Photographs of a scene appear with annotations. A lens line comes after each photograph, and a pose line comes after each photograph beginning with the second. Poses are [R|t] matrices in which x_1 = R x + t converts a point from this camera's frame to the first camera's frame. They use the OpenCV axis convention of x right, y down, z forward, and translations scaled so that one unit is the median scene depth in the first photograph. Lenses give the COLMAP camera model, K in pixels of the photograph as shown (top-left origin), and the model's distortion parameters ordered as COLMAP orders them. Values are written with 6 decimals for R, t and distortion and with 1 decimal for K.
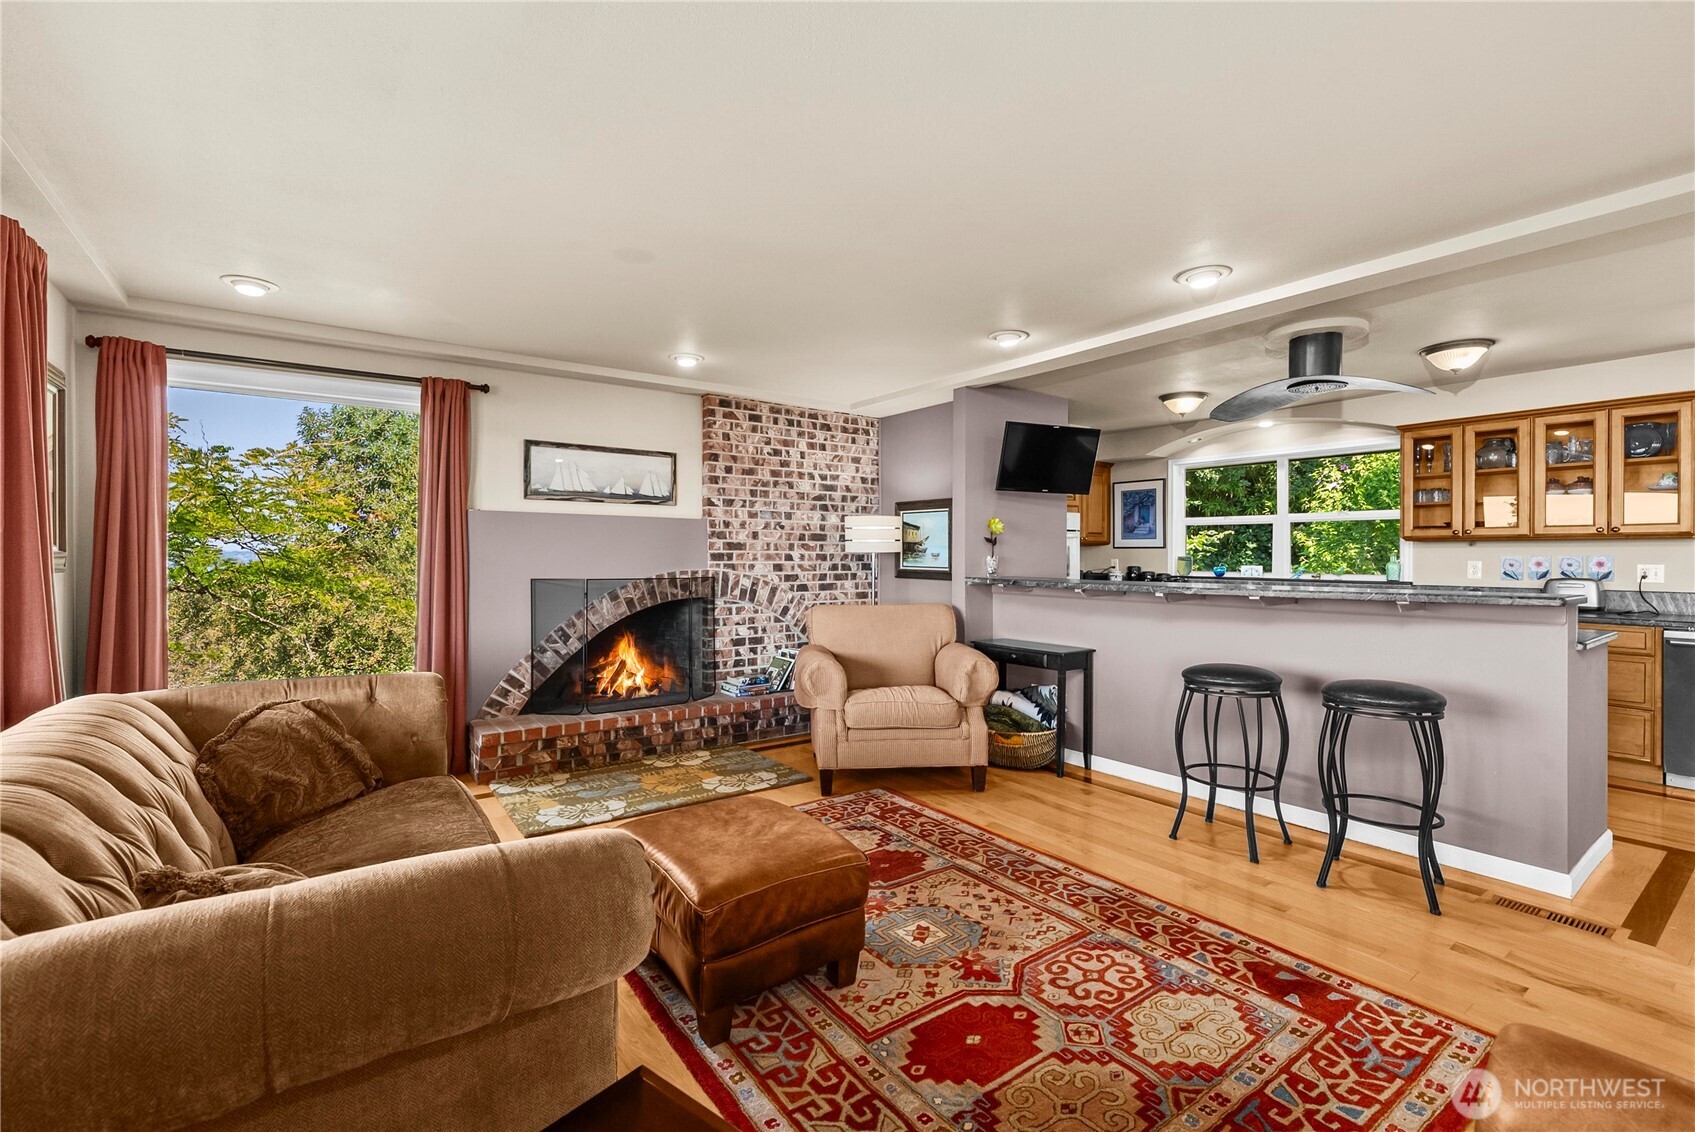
lens RADIAL K [[739.7, 0, 850.7], [0, 739.7, 559.2], [0, 0, 1]] dist [-0.000254, -0.000130]
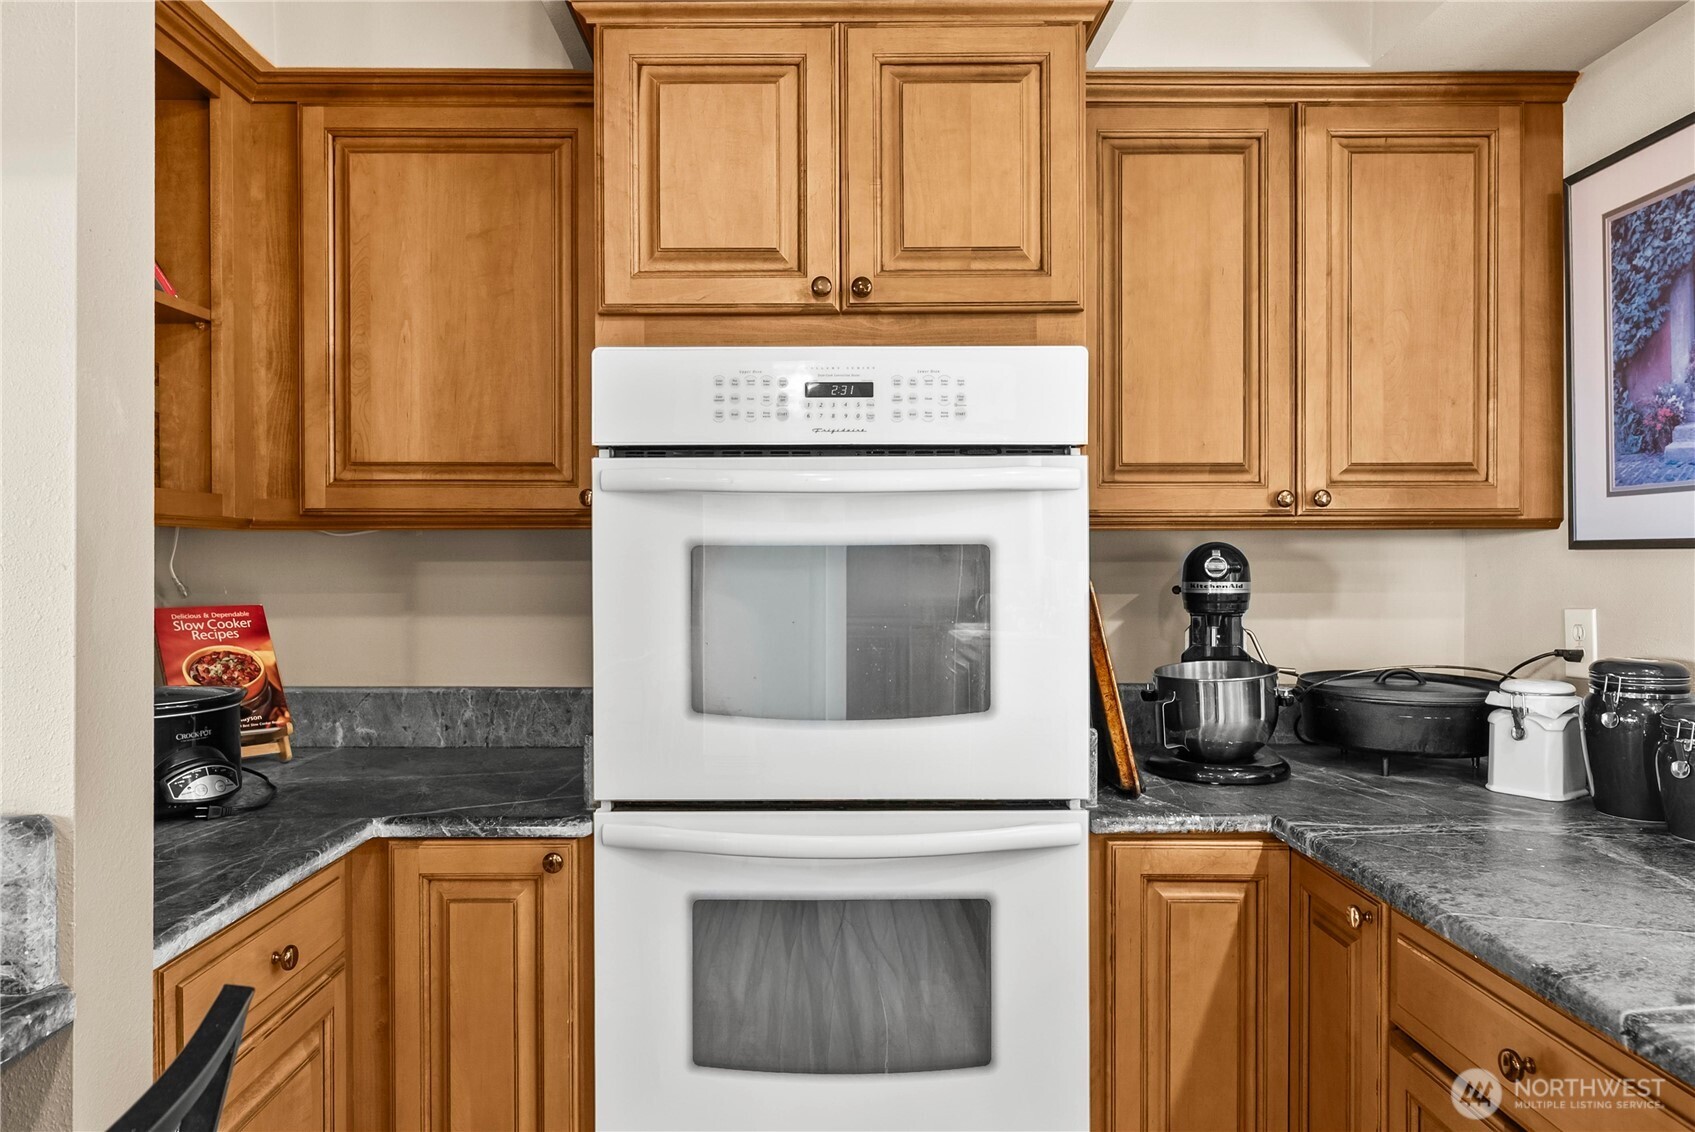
lens RADIAL K [[1086.0, 0, 793.8], [0, 1086.0, 581.4], [0, 0, 1]] dist [-0.004717, -0.005022]
pose [[0.796871, 0.007264, -0.604106, 0.532406], [-0.001268, 0.999946, 0.010351, -0.013470], [0.604148, -0.007482, 0.796837, 0.991985]]
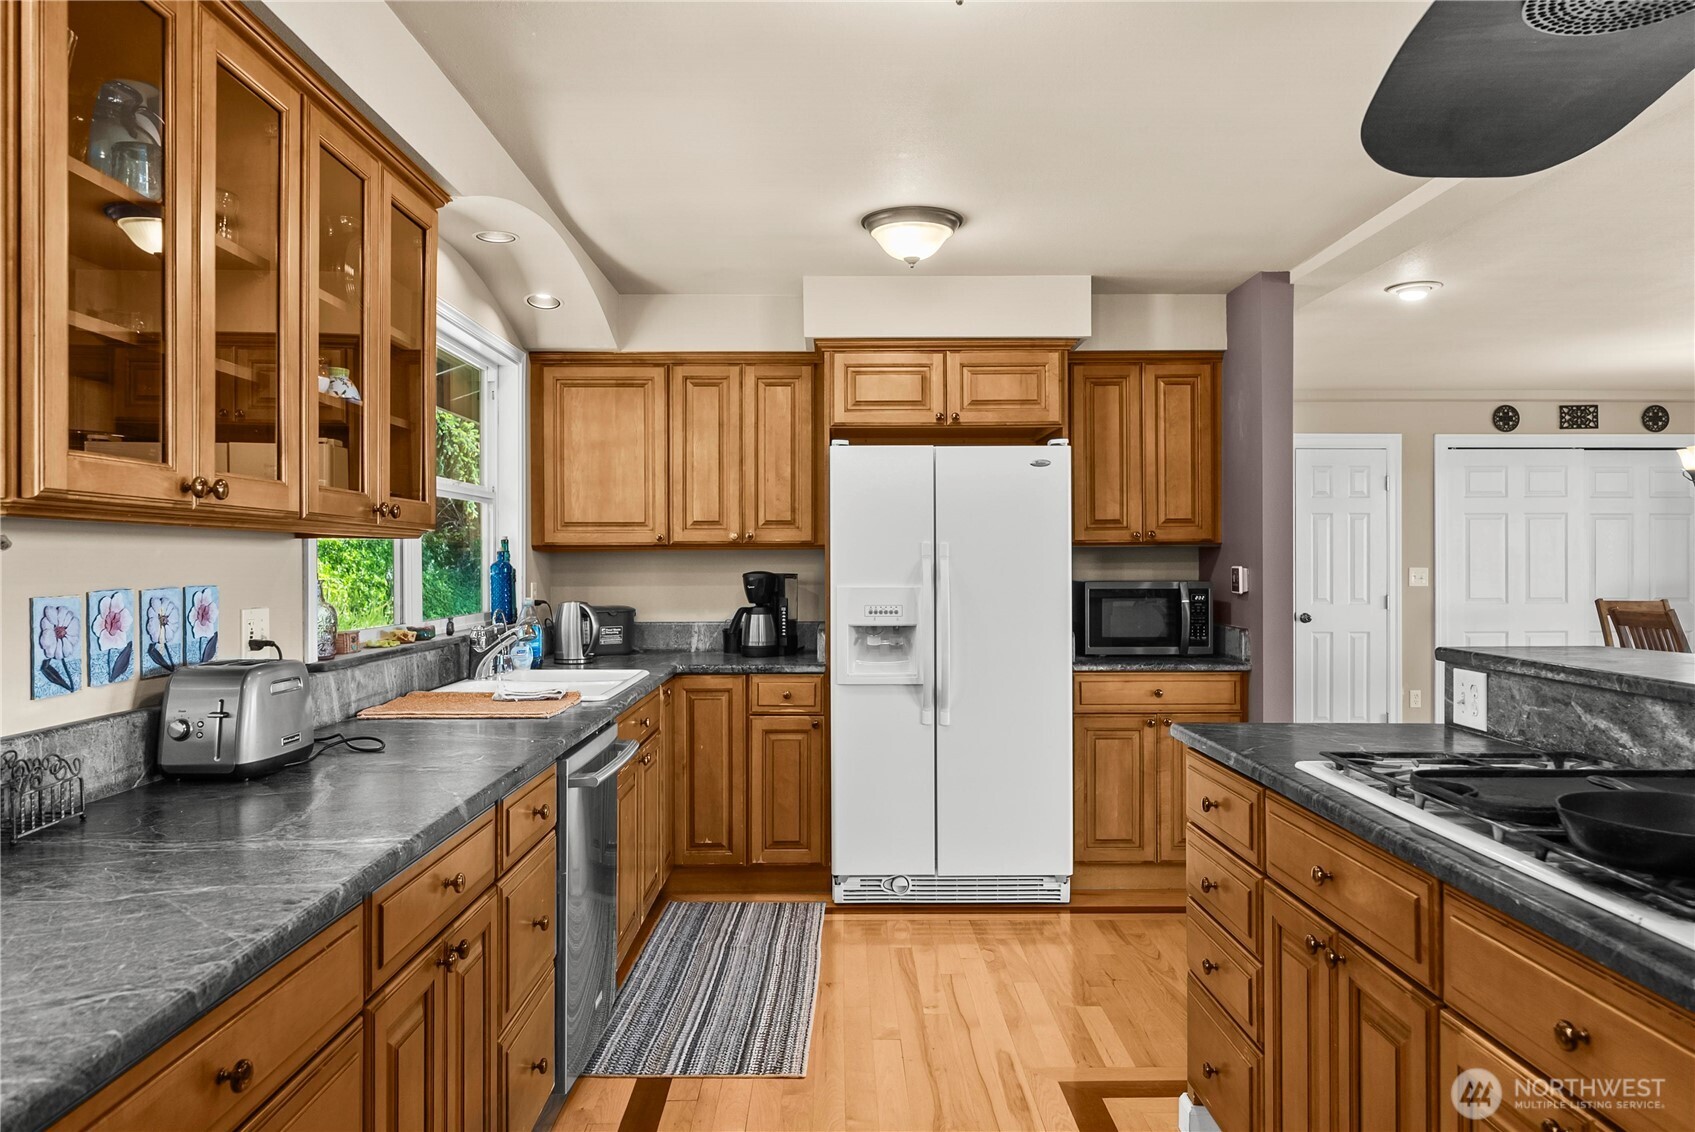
lens RADIAL K [[1155.7, 0, 853.4], [0, 1155.7, 555.0], [0, 0, 1]] dist [-0.004596, 0.009263]
pose [[-0.812775, 0.003402, 0.582568, 0.453782], [0.003952, 0.999992, -0.000327, -0.015529], [-0.582565, 0.002036, -0.812782, 1.129004]]
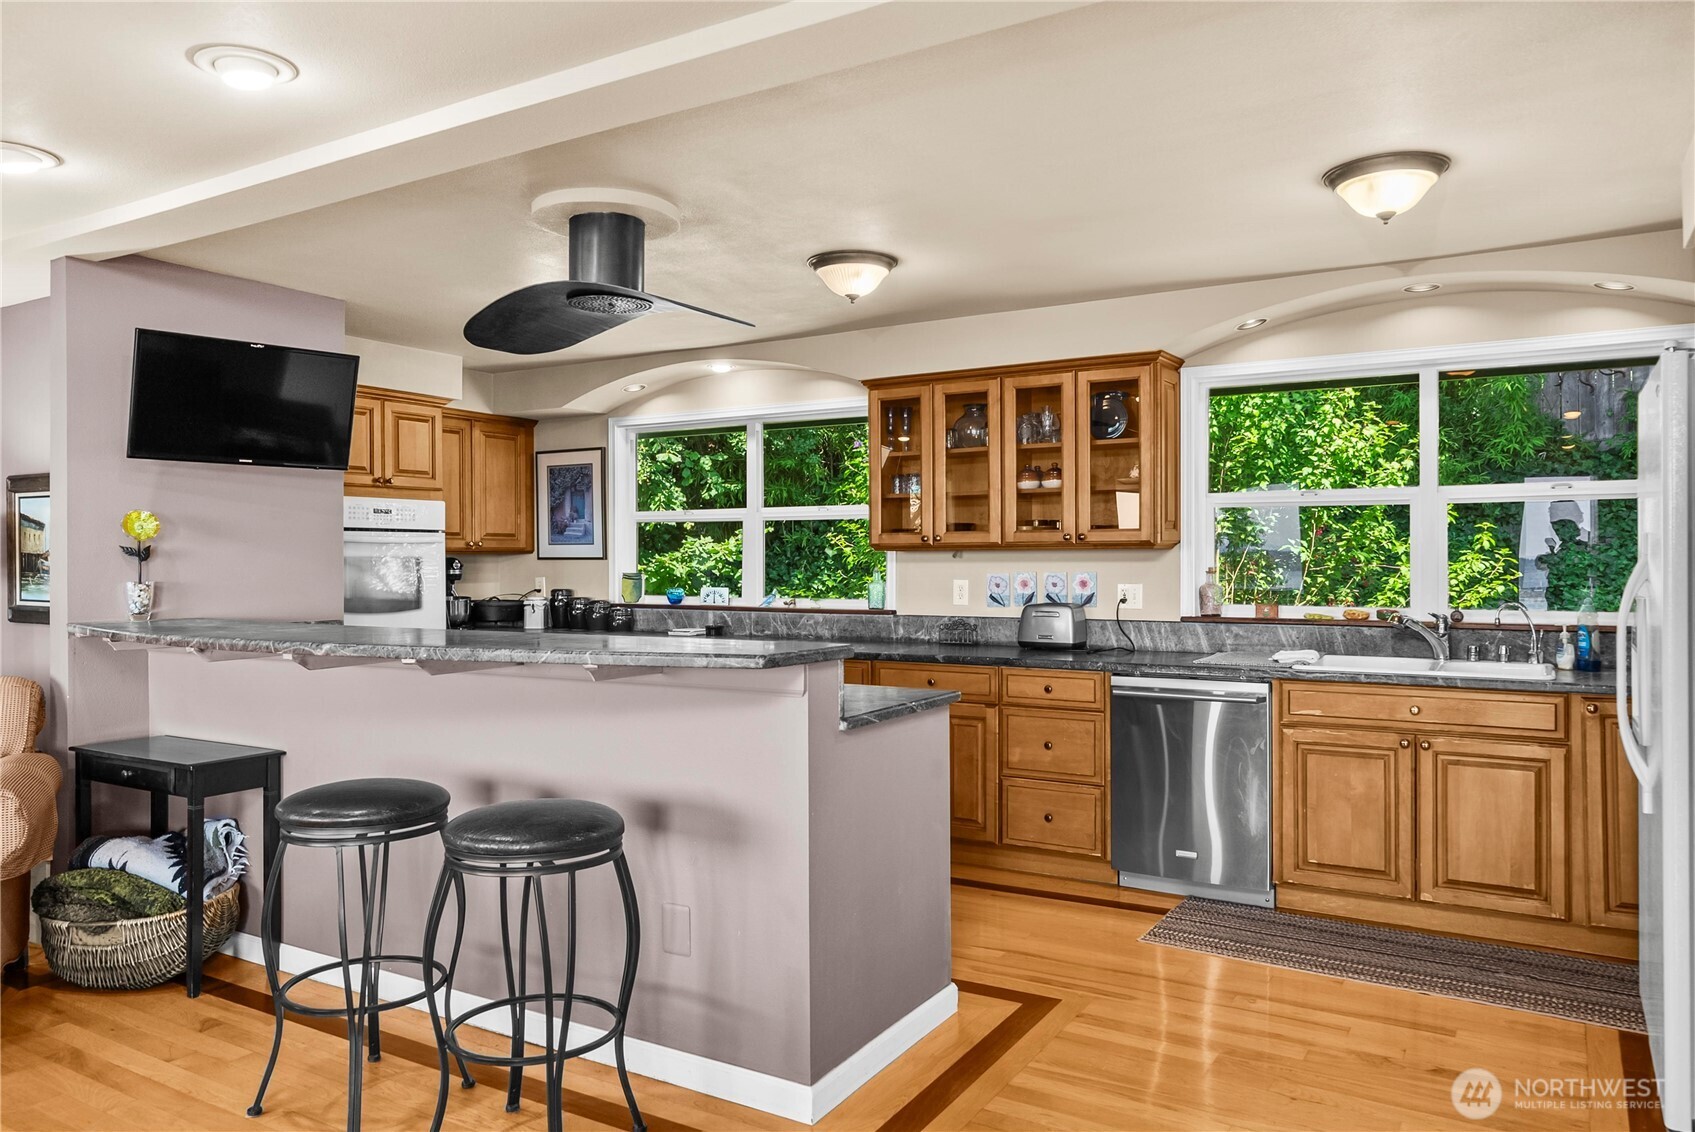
lens RADIAL K [[1155.7, 0, 849.6], [0, 1155.7, 564.4], [0, 0, 1]] dist [-0.004596, 0.009263]
pose [[0.922582, -0.005821, 0.385756, 0.329735], [0.006831, 0.999976, -0.001248, -0.011283], [-0.385740, 0.003787, 0.922600, 0.035214]]
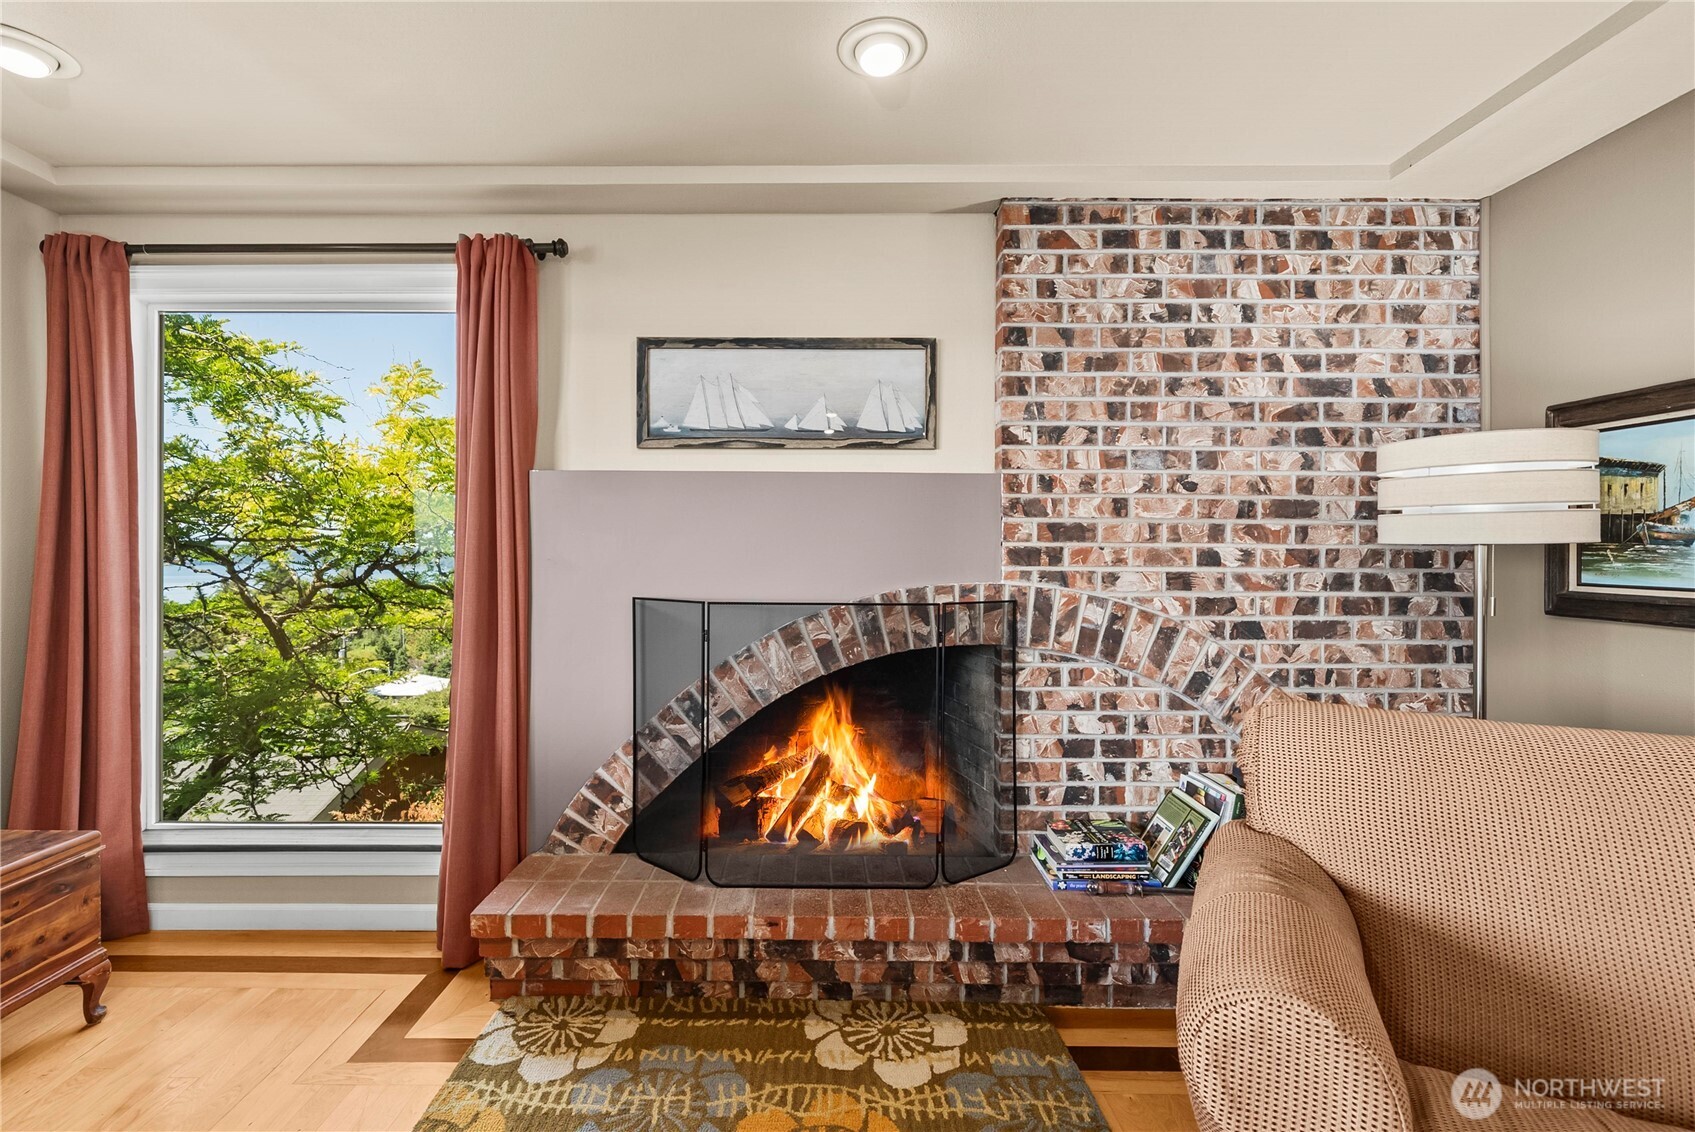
lens RADIAL K [[739.7, 0, 814.4], [0, 739.7, 554.4], [0, 0, 1]] dist [-0.000254, -0.000130]
pose [[0.803781, 0.001200, -0.594924, -0.014466], [-0.003730, 0.999988, -0.003022, -0.002333], [0.594914, 0.004648, 0.803776, 0.562875]]
